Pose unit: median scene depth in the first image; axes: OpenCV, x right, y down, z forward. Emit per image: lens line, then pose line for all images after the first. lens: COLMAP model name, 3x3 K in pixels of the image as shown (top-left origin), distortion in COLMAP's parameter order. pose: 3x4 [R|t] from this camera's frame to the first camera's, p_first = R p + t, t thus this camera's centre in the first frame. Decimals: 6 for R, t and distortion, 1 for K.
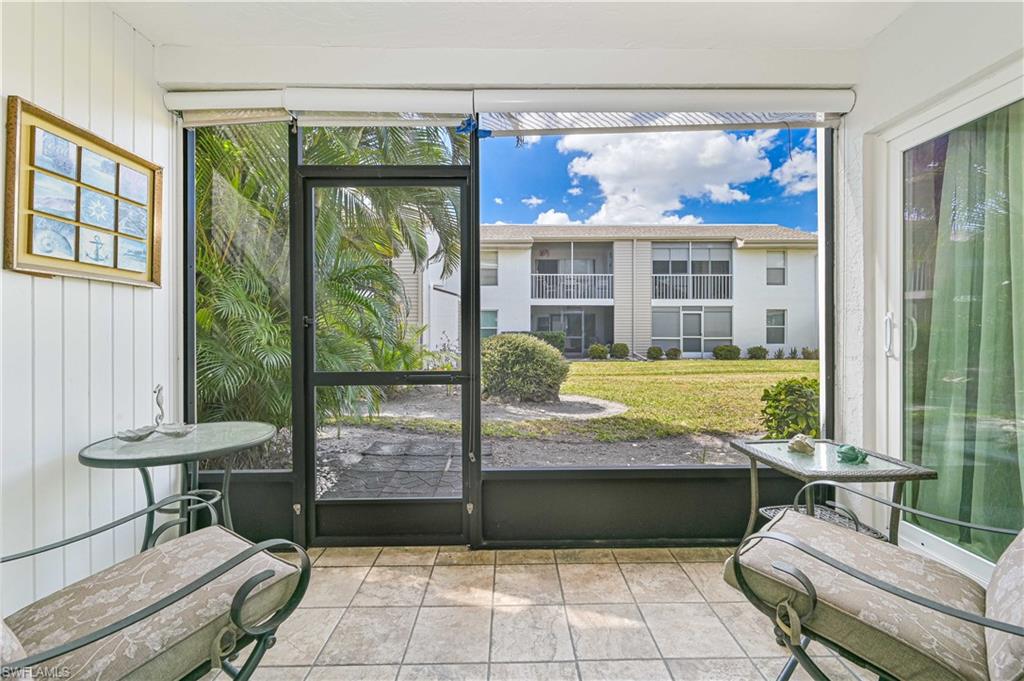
lens RADIAL K [[405.4, 0, 516.5], [0, 405.4, 333.9], [0, 0, 1]] dist [-0.001870, -0.000111]
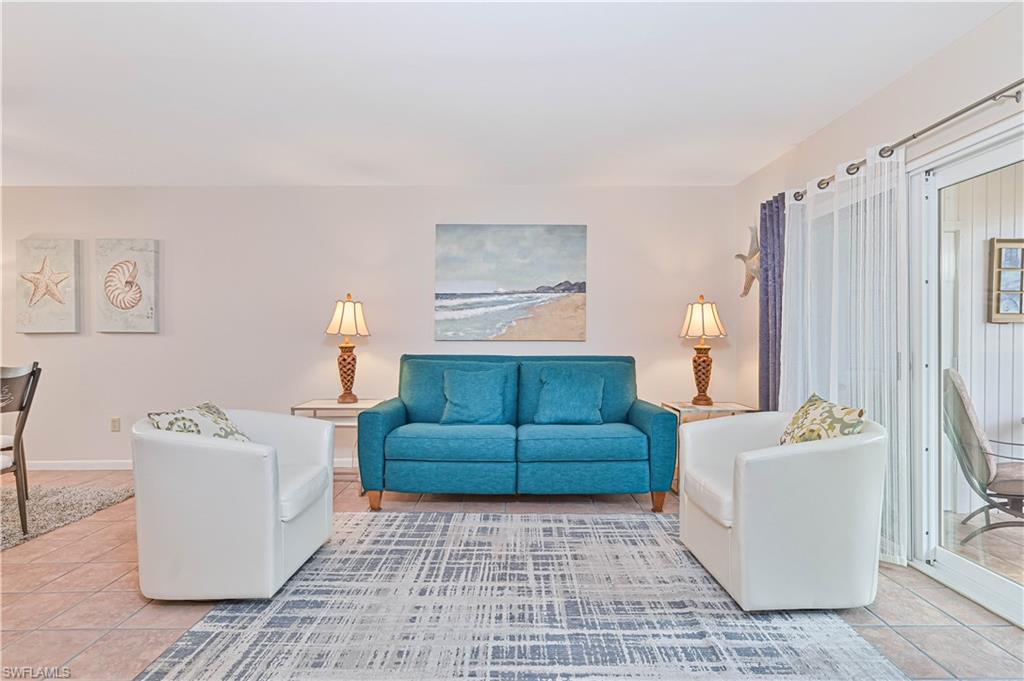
lens RADIAL K [[504.2, 0, 513.2], [0, 504.2, 341.2], [0, 0, 1]] dist [0.000129, -0.000430]
pose [[-0.009724, 0.009861, -0.999904, 0.307934], [-0.005099, 0.999938, 0.009911, -0.018047], [0.999940, 0.005195, -0.009673, -0.323175]]
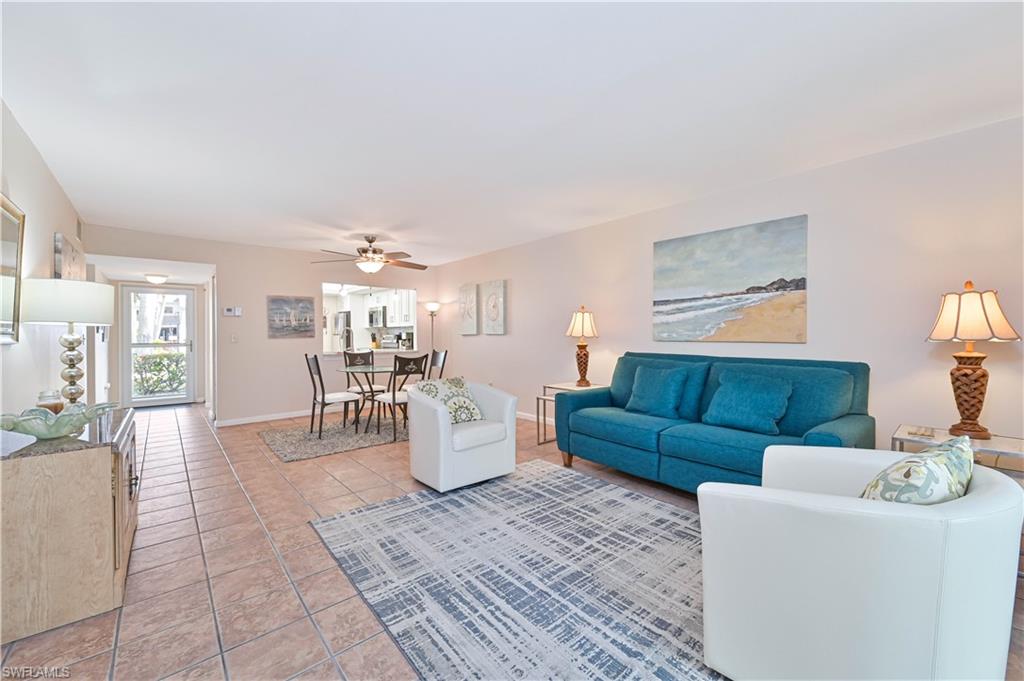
lens RADIAL K [[405.4, 0, 516.5], [0, 405.4, 333.9], [0, 0, 1]] dist [-0.001870, -0.000111]
pose [[-0.763253, 0.008526, -0.646044, 0.209029], [0.004443, 0.999959, 0.007947, -0.029217], [0.646084, 0.003195, -0.763259, -0.073355]]
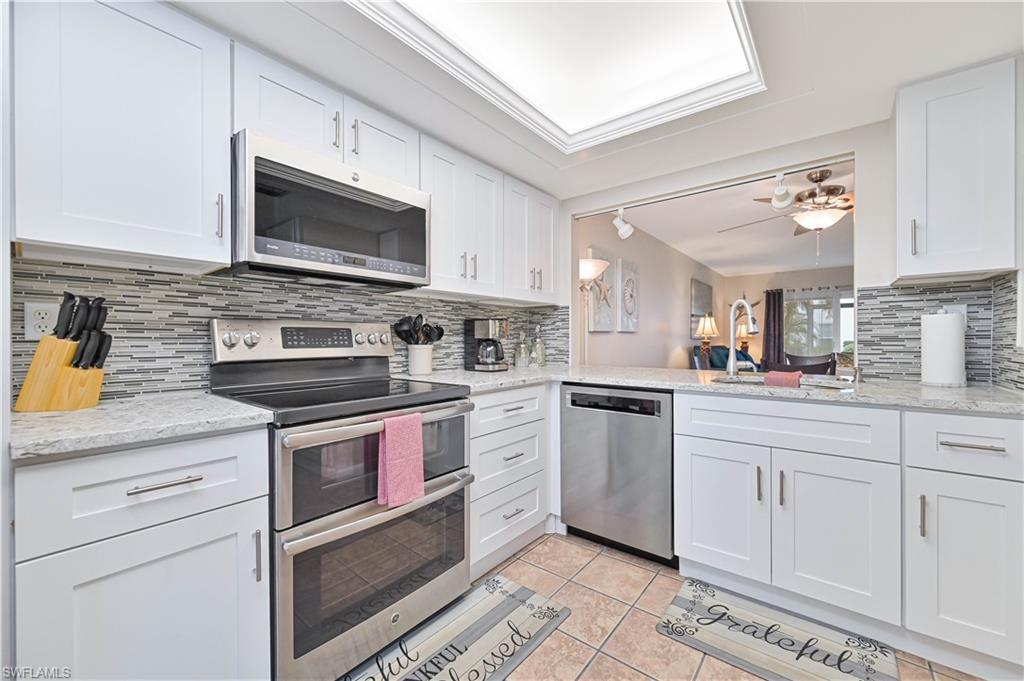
lens RADIAL K [[407.1, 0, 518.6], [0, 407.1, 339.3], [0, 0, 1]] dist [0.011466, -0.000033]
pose [[0.778966, 0.001019, -0.627065, -0.075579], [-0.004548, 0.999982, -0.004026, -0.002968], [0.627049, 0.005988, 0.778957, -1.592605]]
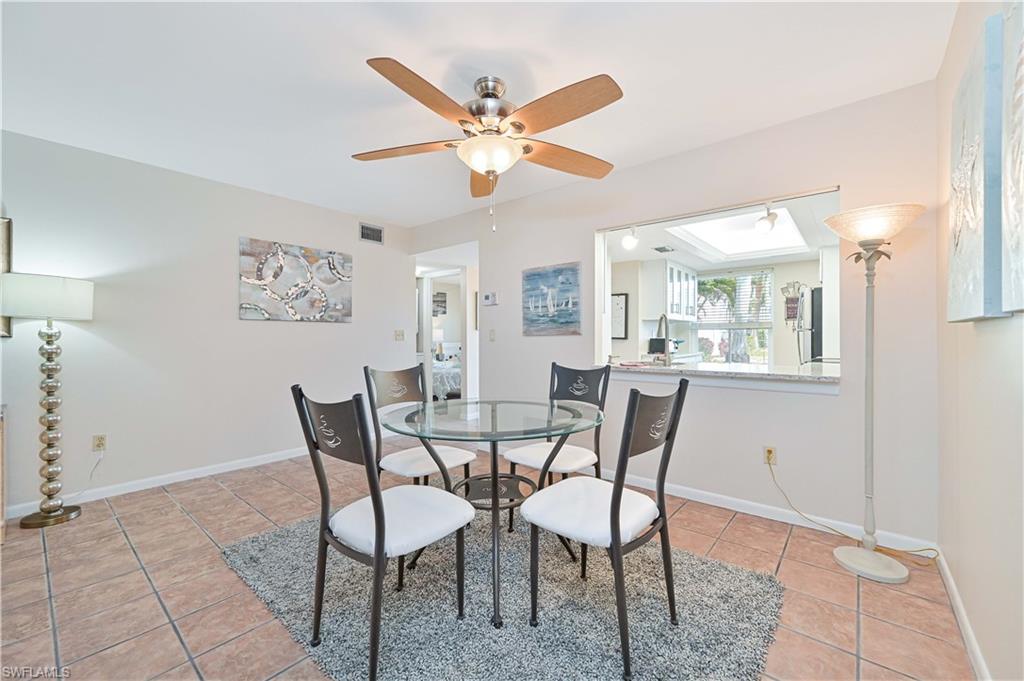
lens RADIAL K [[411.1, 0, 517.0], [0, 411.1, 336.2], [0, 0, 1]] dist [0.002279, 0.000187]
pose [[-0.758375, 0.006693, 0.651784, -0.351986], [0.011302, 0.999932, 0.002883, -0.014736], [-0.651721, 0.009553, -0.758399, -0.670605]]
